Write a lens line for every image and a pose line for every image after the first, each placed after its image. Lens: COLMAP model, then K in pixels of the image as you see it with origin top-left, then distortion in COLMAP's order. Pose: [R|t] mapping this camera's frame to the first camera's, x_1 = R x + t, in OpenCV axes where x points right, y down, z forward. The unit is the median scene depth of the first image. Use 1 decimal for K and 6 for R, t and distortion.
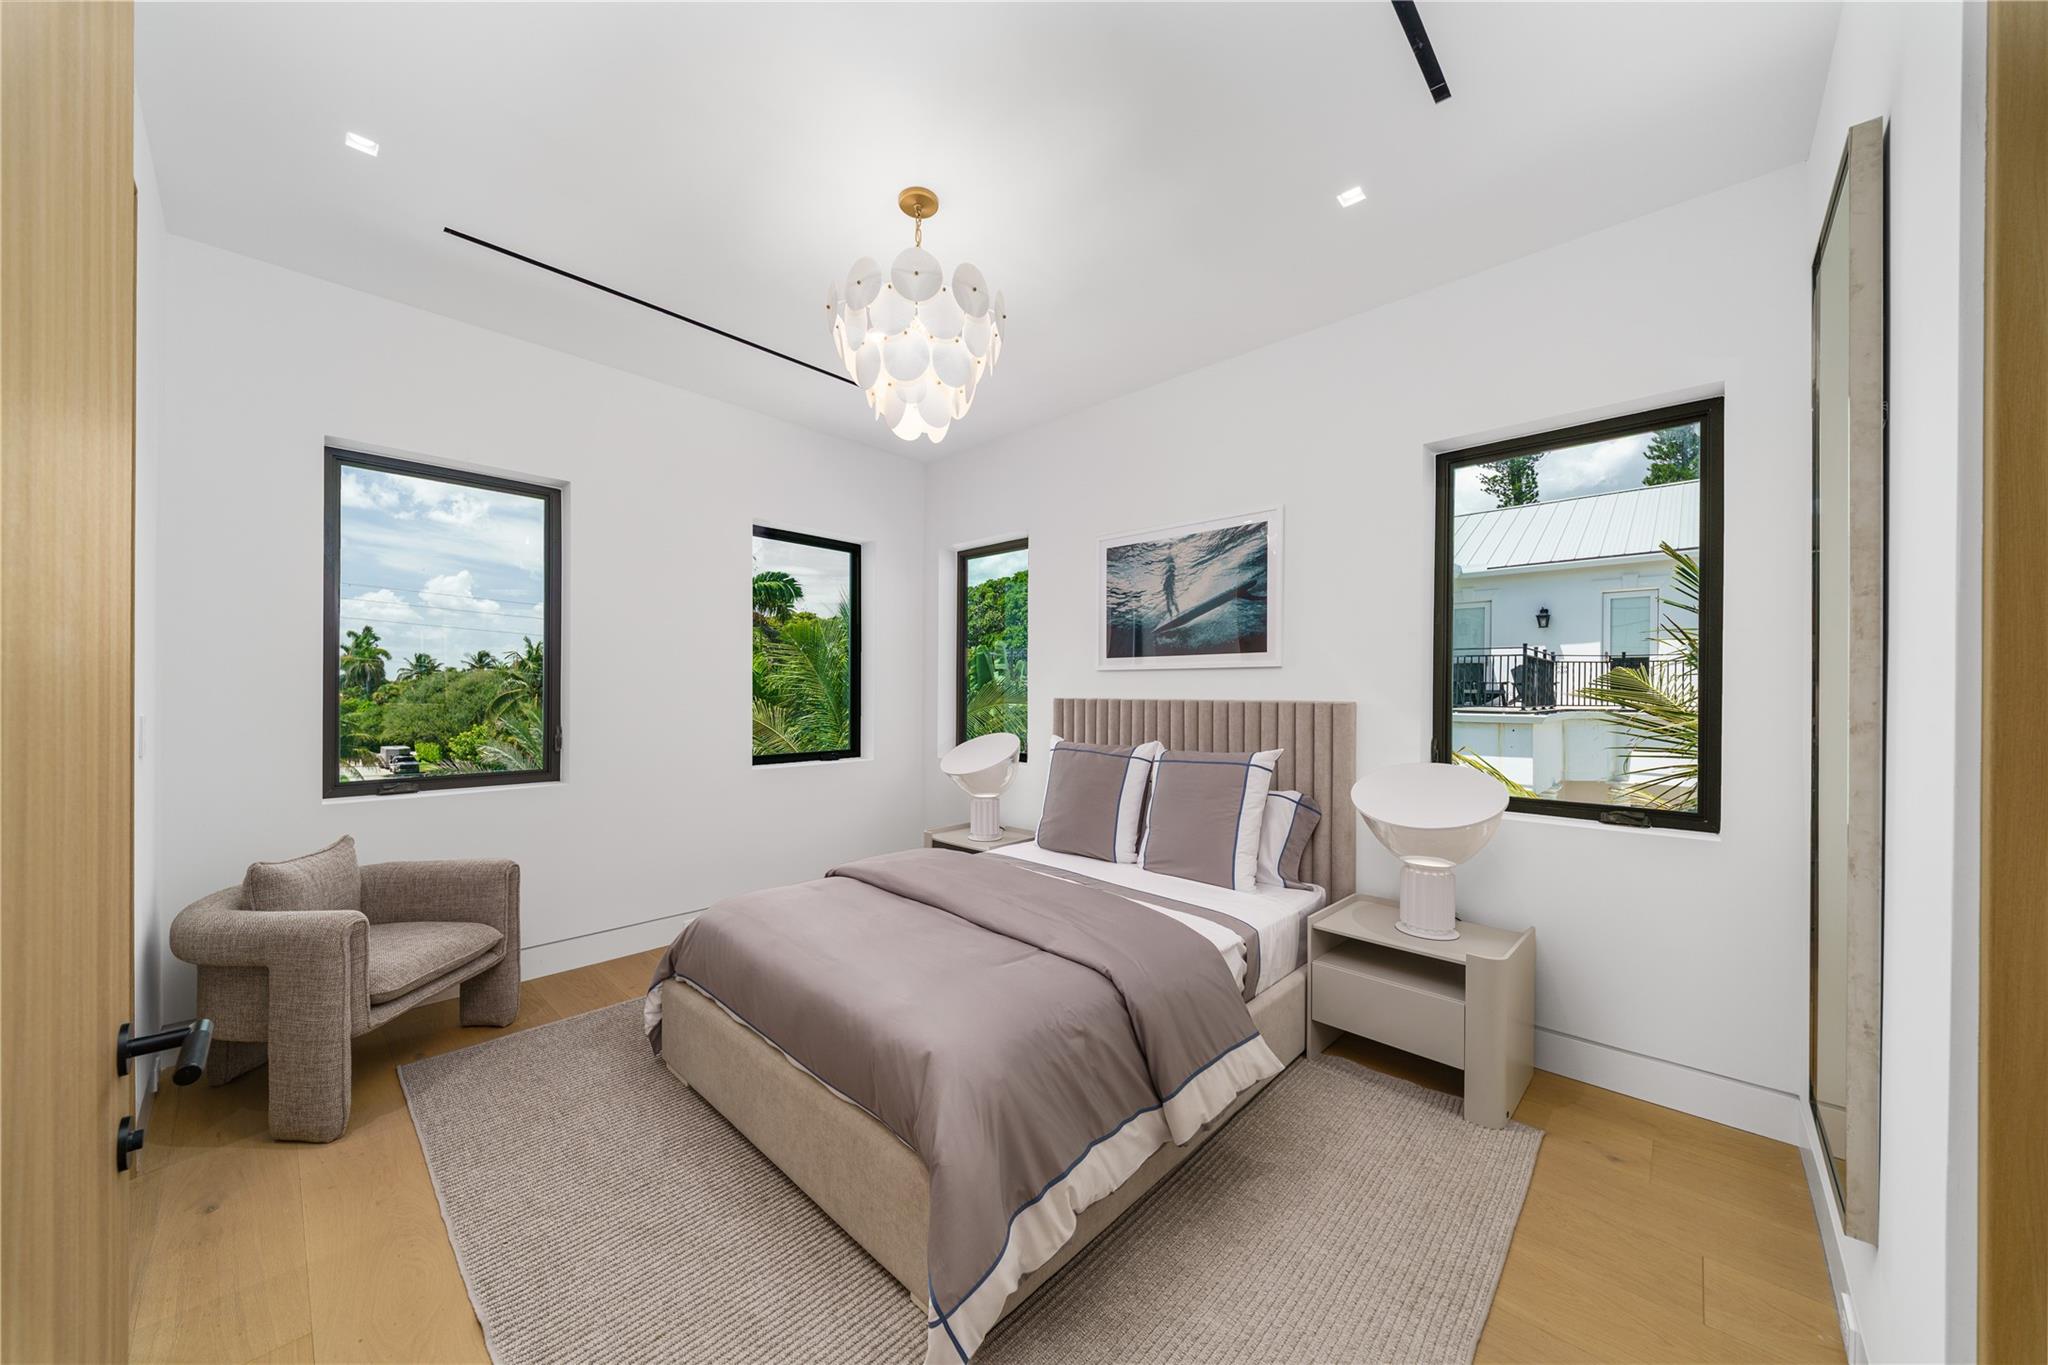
lens RADIAL K [[716.2, 0, 1024.4], [0, 716.2, 686.9], [0, 0, 1]] dist [0.019269, 0.000027]
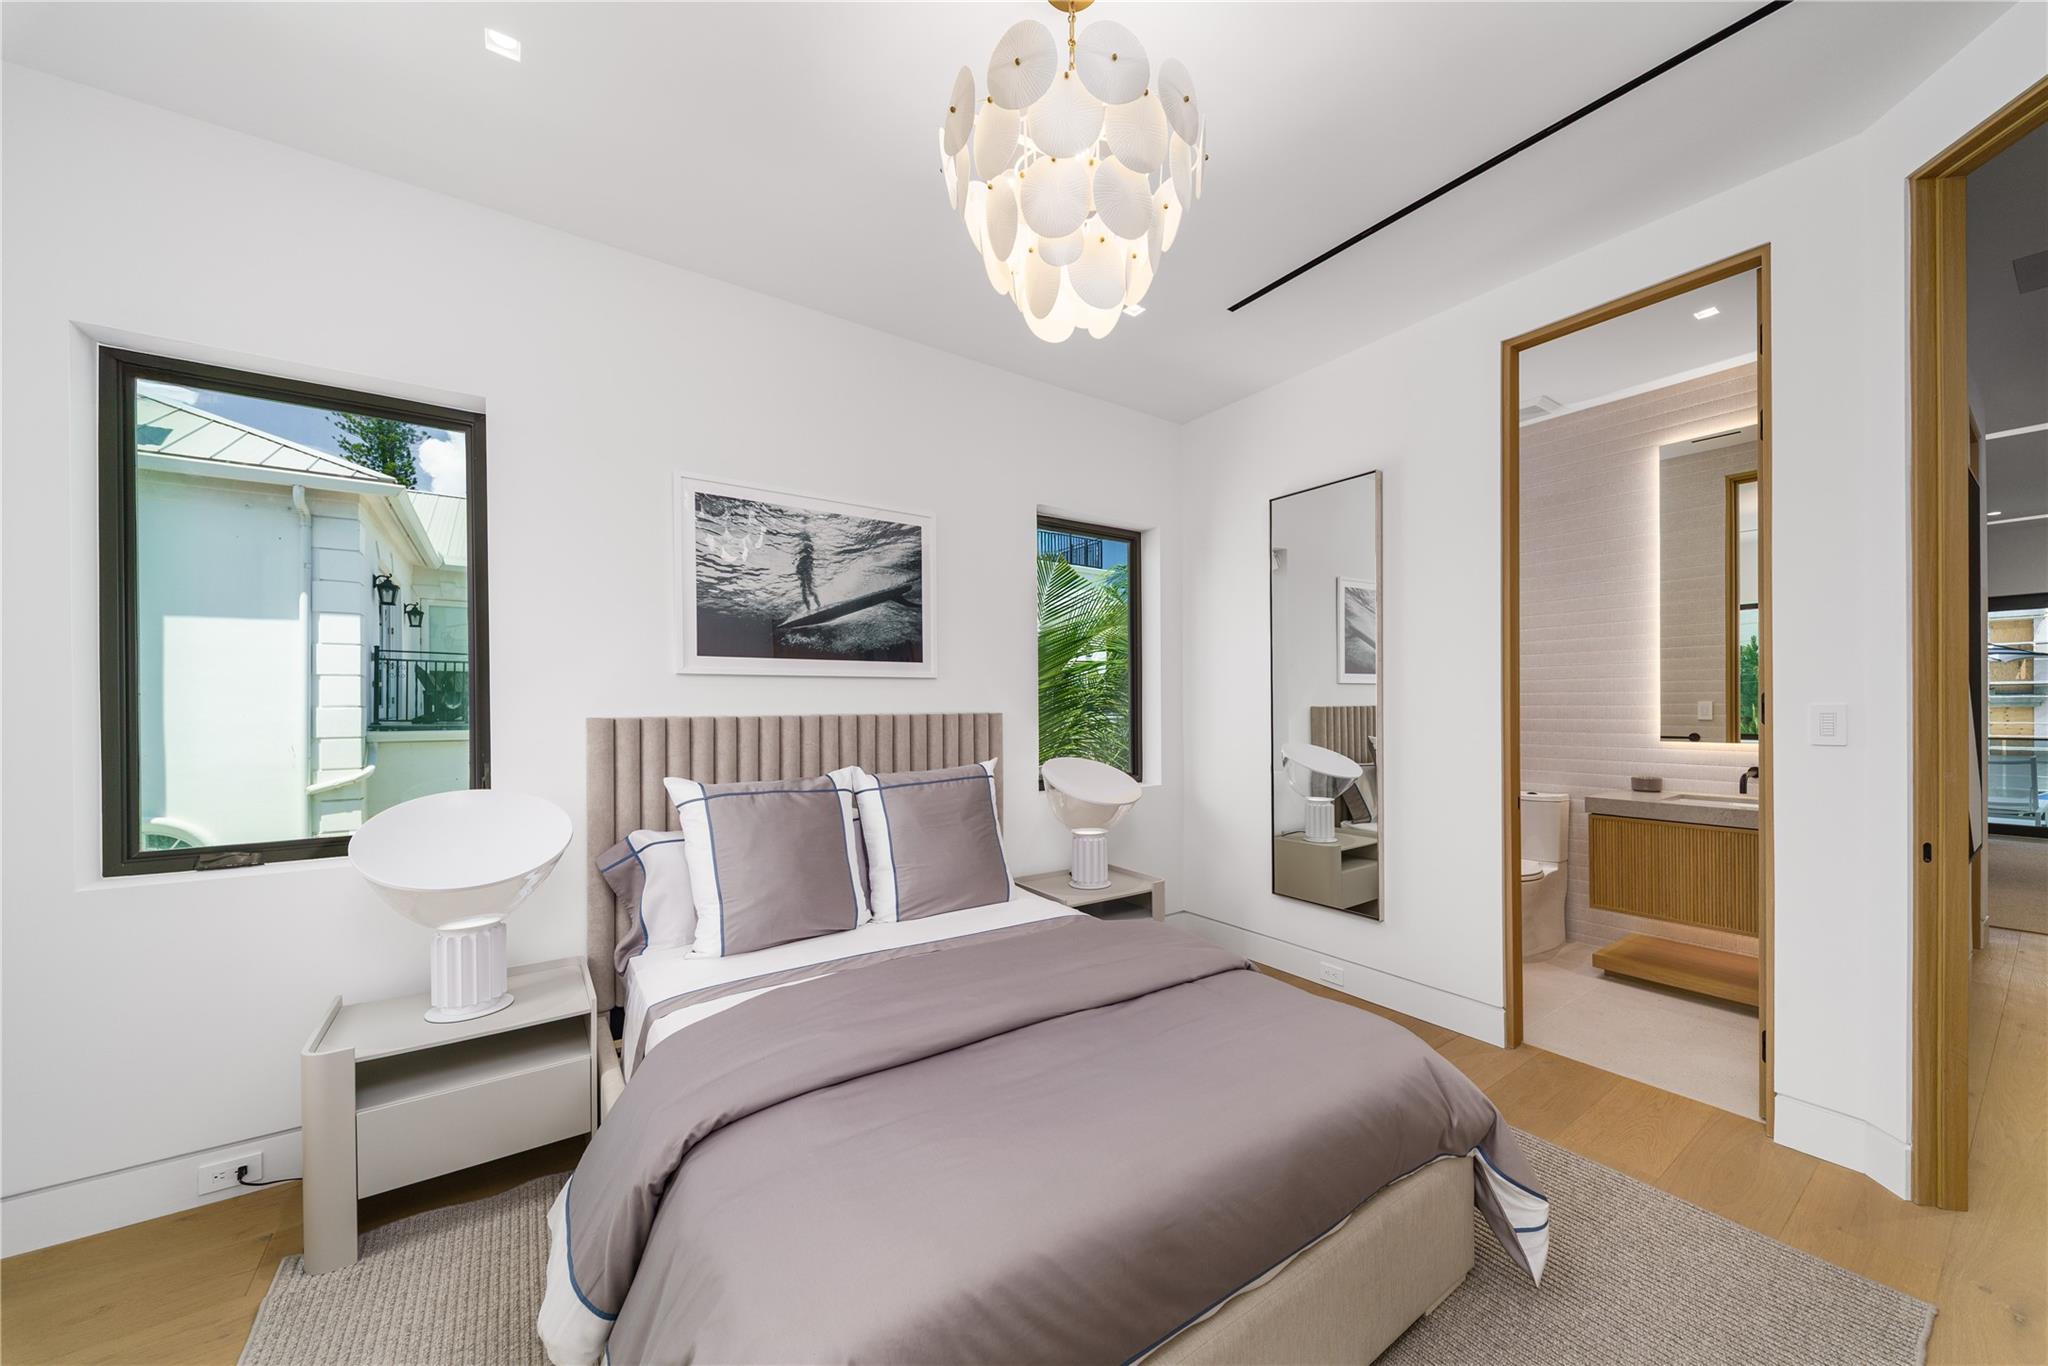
lens RADIAL K [[716.2, 0, 1093.4], [0, 716.2, 700.9], [0, 0, 1]] dist [0.019269, 0.000027]
pose [[0.166440, -0.003595, 0.986045, -0.538549], [0.002236, 0.999992, 0.003269, 0.000656], [-0.986049, 0.001661, 0.166446, 0.574710]]
